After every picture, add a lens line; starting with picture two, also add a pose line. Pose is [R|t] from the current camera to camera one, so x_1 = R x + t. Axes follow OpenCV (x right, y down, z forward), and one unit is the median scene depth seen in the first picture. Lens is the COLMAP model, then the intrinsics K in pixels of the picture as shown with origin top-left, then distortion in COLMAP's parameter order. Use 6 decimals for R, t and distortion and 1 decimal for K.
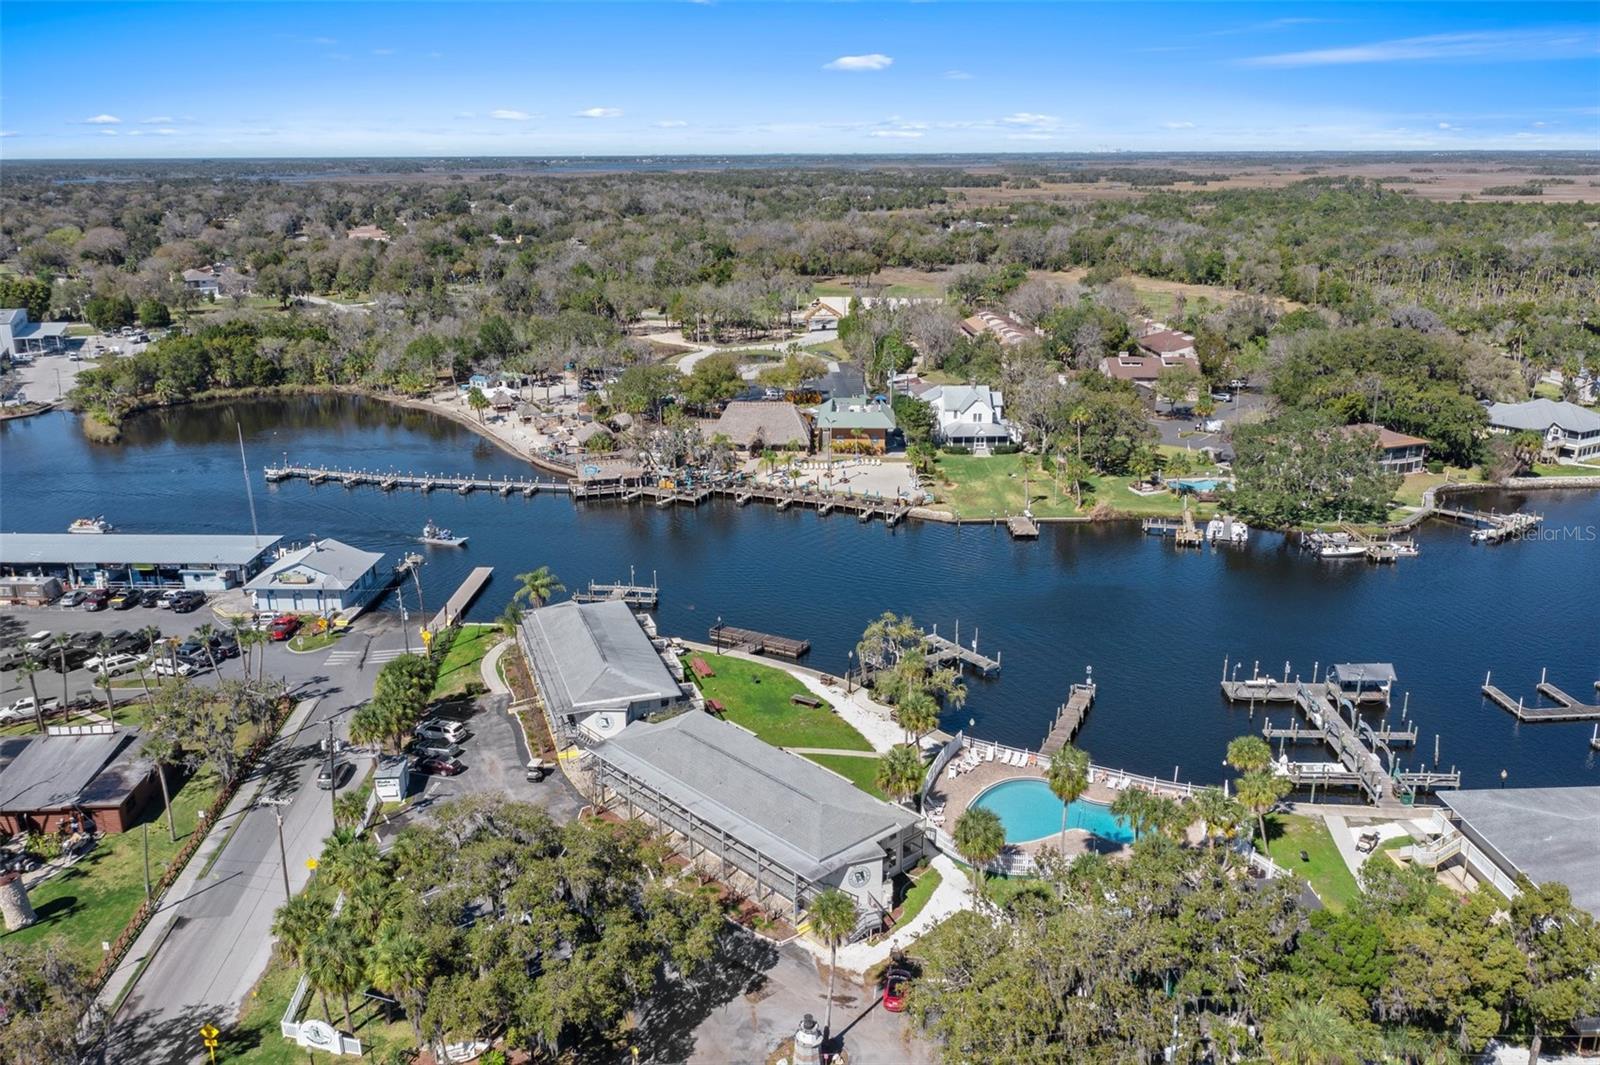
lens RADIAL K [[1260.3, 0, 794.5], [0, 1260.3, 531.6], [0, 0, 1]] dist [-0.009101, 0.001651]
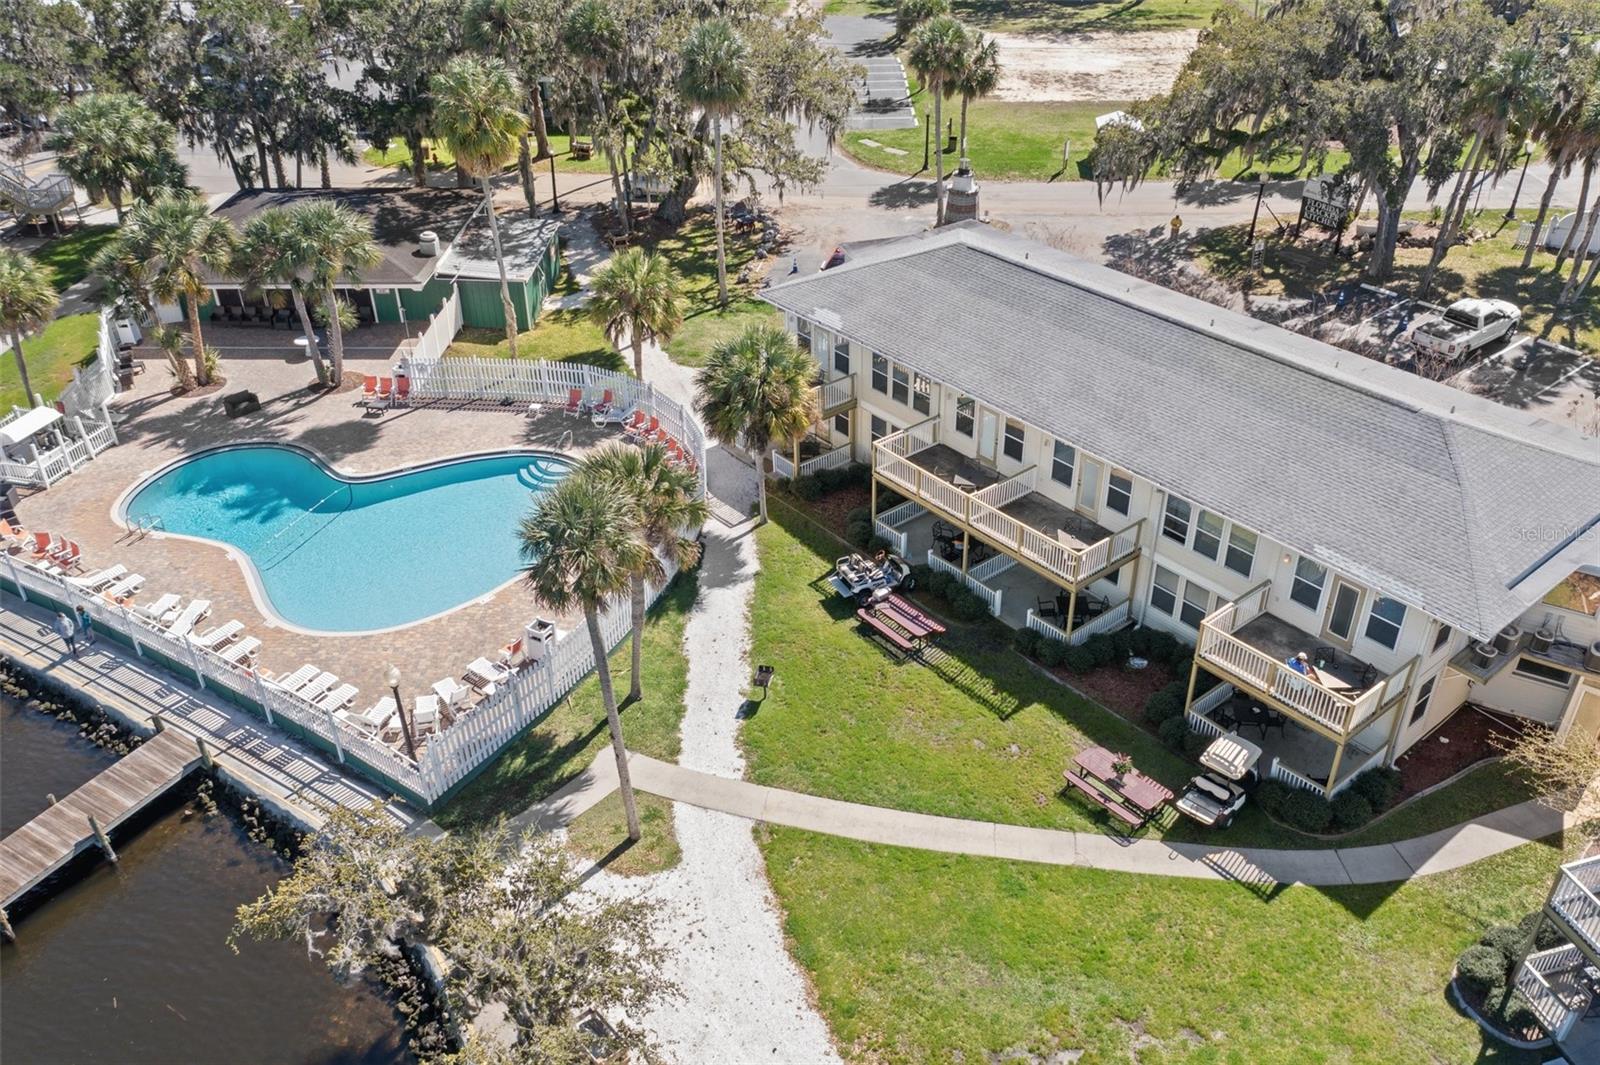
lens RADIAL K [[1260.3, 0, 805.1], [0, 1260.3, 539.9], [0, 0, 1]] dist [-0.009101, 0.001651]
pose [[-0.997971, -0.020288, 0.060346, 0.036018], [0.032871, 0.647562, 0.761303, -0.055908], [-0.054522, 0.761743, -0.645581, 1.018046]]
